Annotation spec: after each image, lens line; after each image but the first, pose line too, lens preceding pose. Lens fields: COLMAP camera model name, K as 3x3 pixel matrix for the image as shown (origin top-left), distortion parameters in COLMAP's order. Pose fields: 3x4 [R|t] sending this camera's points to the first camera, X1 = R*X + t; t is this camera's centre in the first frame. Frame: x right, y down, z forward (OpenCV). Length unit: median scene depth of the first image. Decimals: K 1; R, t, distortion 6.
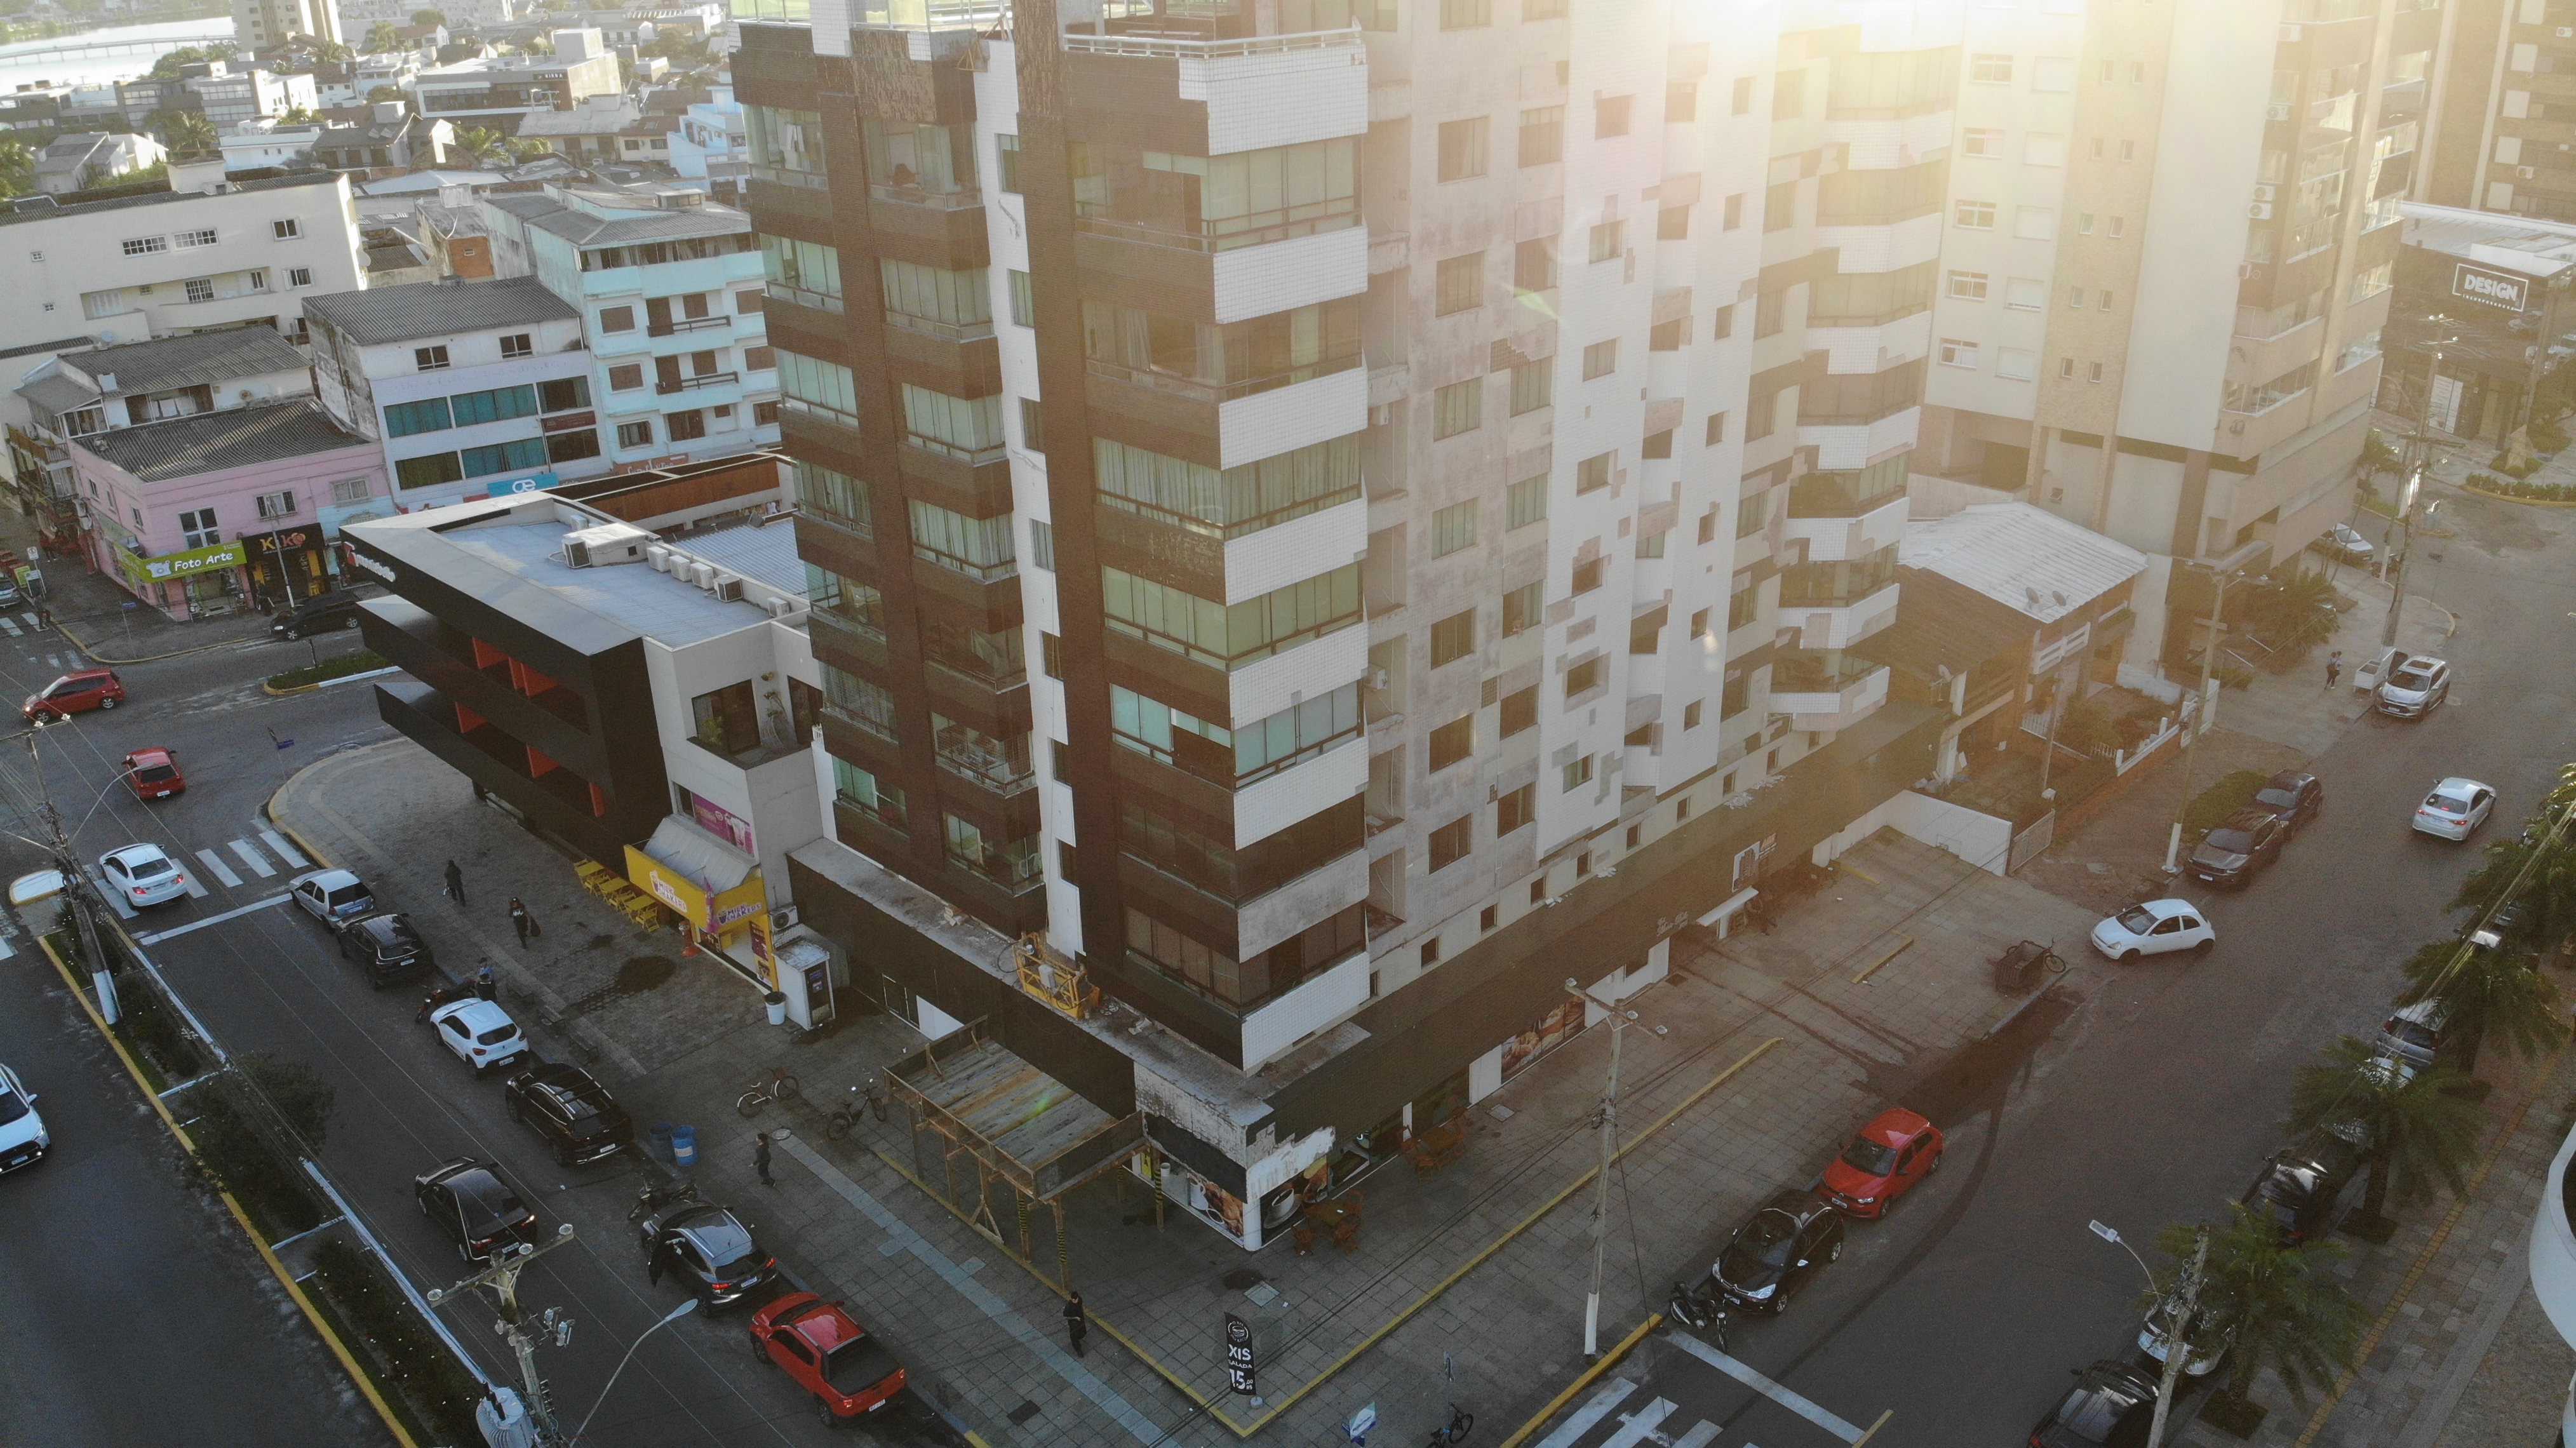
lens RADIAL K [[1856.4, 0, 1277.6], [0, 1856.4, 716.1], [0, 0, 1]] dist [0.067124, -0.169968]
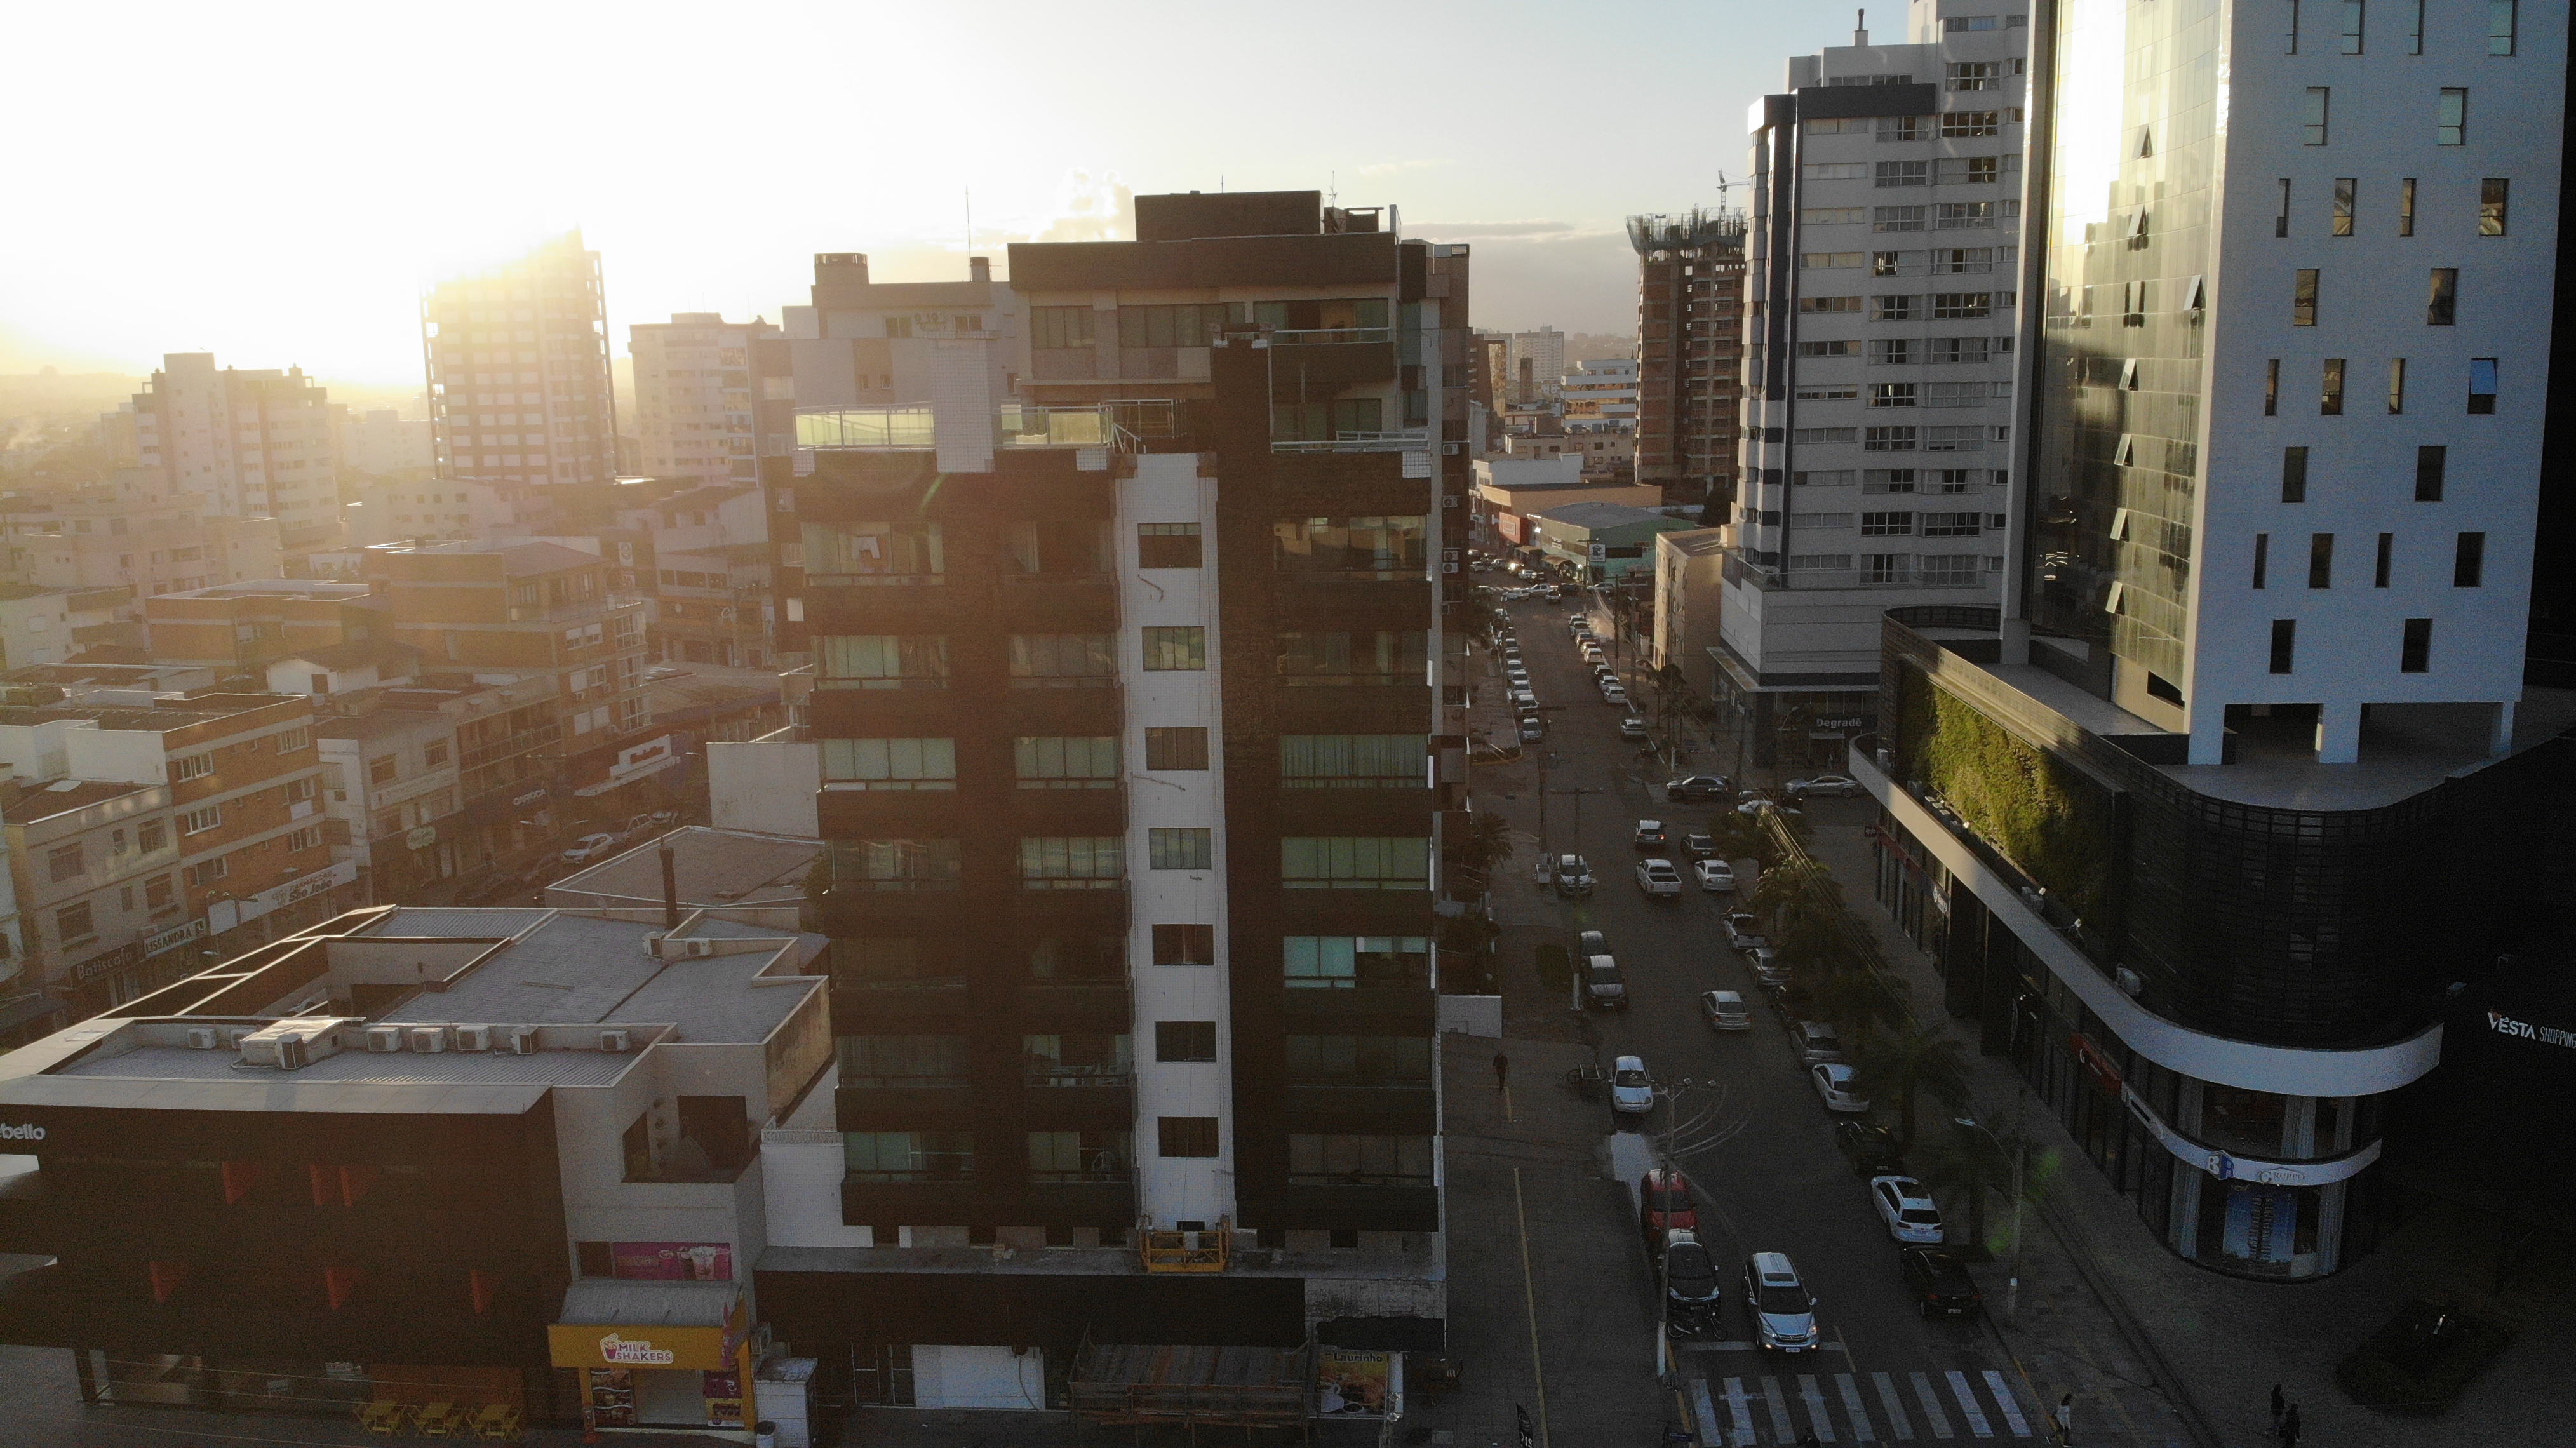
lens RADIAL K [[1856.4, 0, 1277.8], [0, 1856.4, 718.0], [0, 0, 1]] dist [0.067124, -0.169968]
pose [[0.757871, -0.115768, 0.642051, -0.664124], [0.267271, 0.952850, -0.143676, 0.013901], [-0.595145, 0.280490, 0.753079, 0.032528]]
